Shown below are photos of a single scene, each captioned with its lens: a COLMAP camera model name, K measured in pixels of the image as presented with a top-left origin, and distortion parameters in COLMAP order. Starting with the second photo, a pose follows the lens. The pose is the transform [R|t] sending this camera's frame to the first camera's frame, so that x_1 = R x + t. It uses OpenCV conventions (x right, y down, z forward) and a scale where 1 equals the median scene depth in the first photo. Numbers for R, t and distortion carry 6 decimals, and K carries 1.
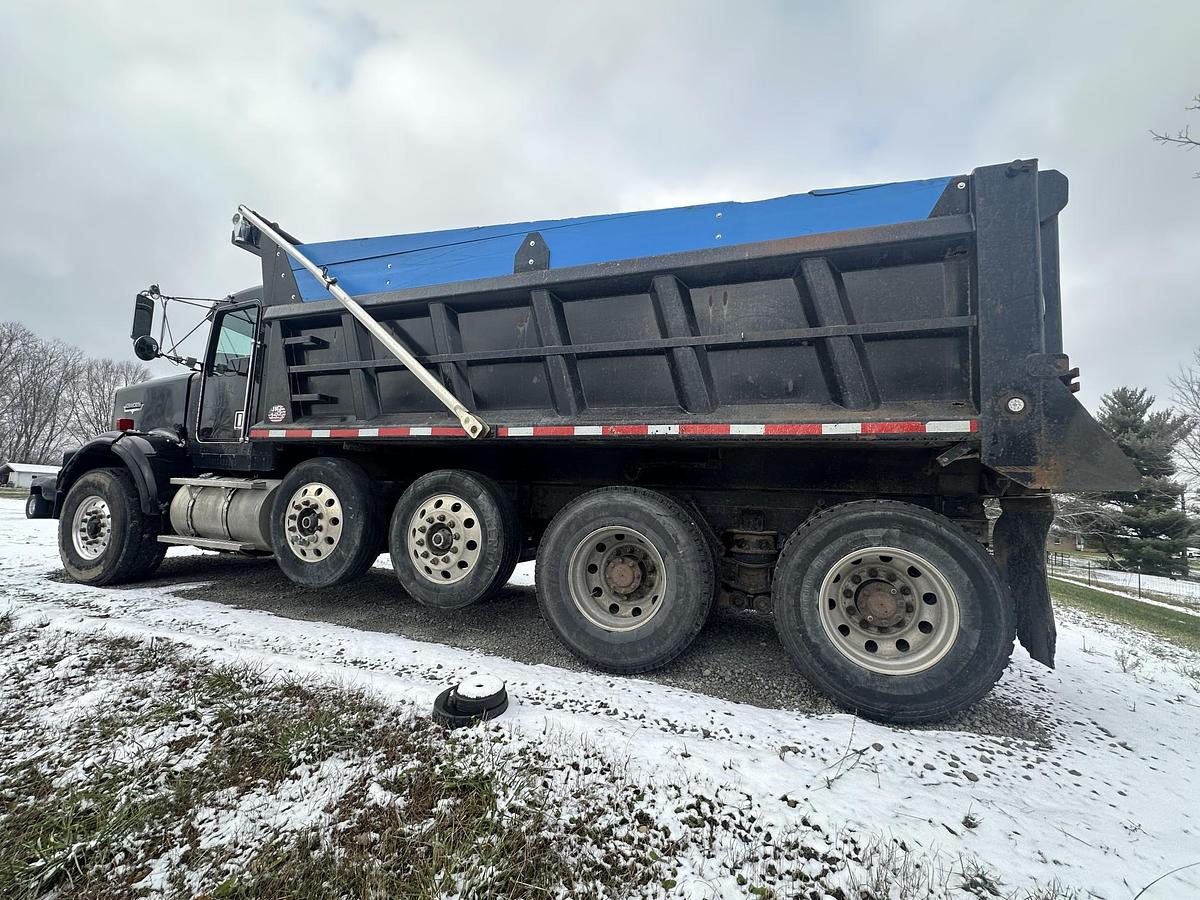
lens RADIAL K [[514.6, 0, 600.0], [0, 514.6, 450.0], [0, 0, 1]] dist [-0.002924, 0.000128]
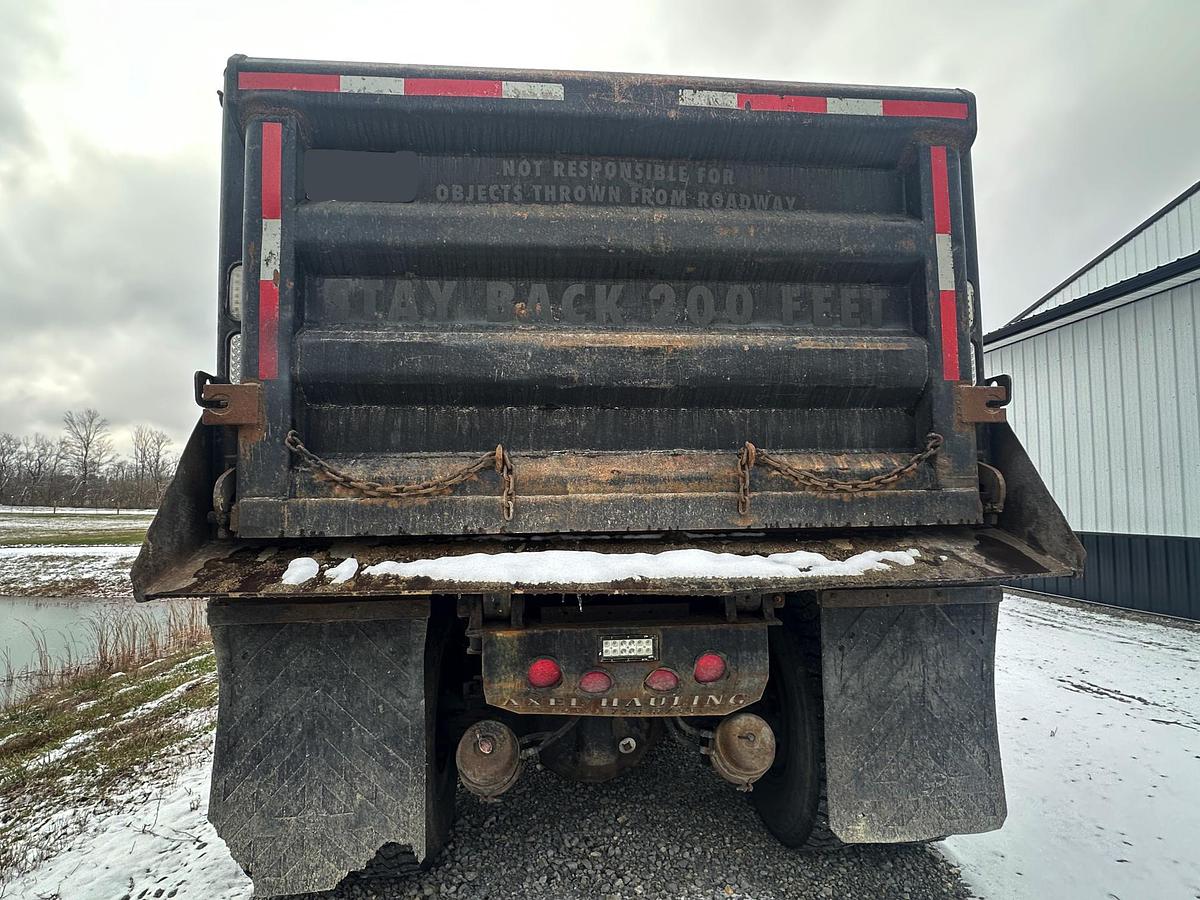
lens RADIAL K [[614.0, 0, 597.9], [0, 614.0, 457.6], [0, 0, 1]] dist [-0.002952, 0.000382]
pose [[0.436189, -0.107154, -0.893452, 1.534565], [0.107452, 0.991983, -0.066512, 0.017377], [0.893417, -0.066991, 0.444206, 0.947113]]
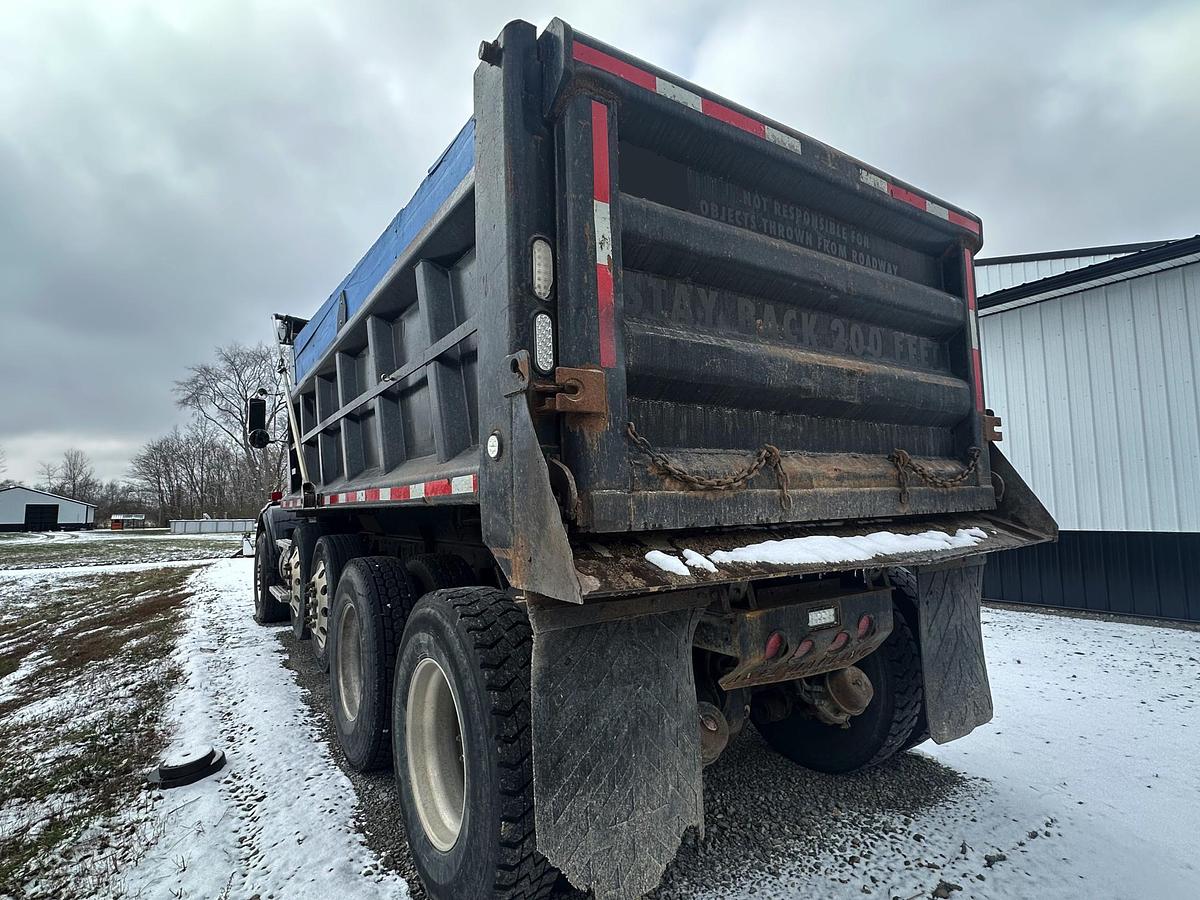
lens RADIAL K [[612.0, 0, 599.0], [0, 612.0, 454.1], [0, 0, 1]] dist [-0.002907, 0.000616]
pose [[0.808483, -0.105258, -0.579030, 1.164577], [0.106650, 0.993790, -0.031742, -0.037700], [0.578775, -0.036091, 0.814688, 0.427033]]
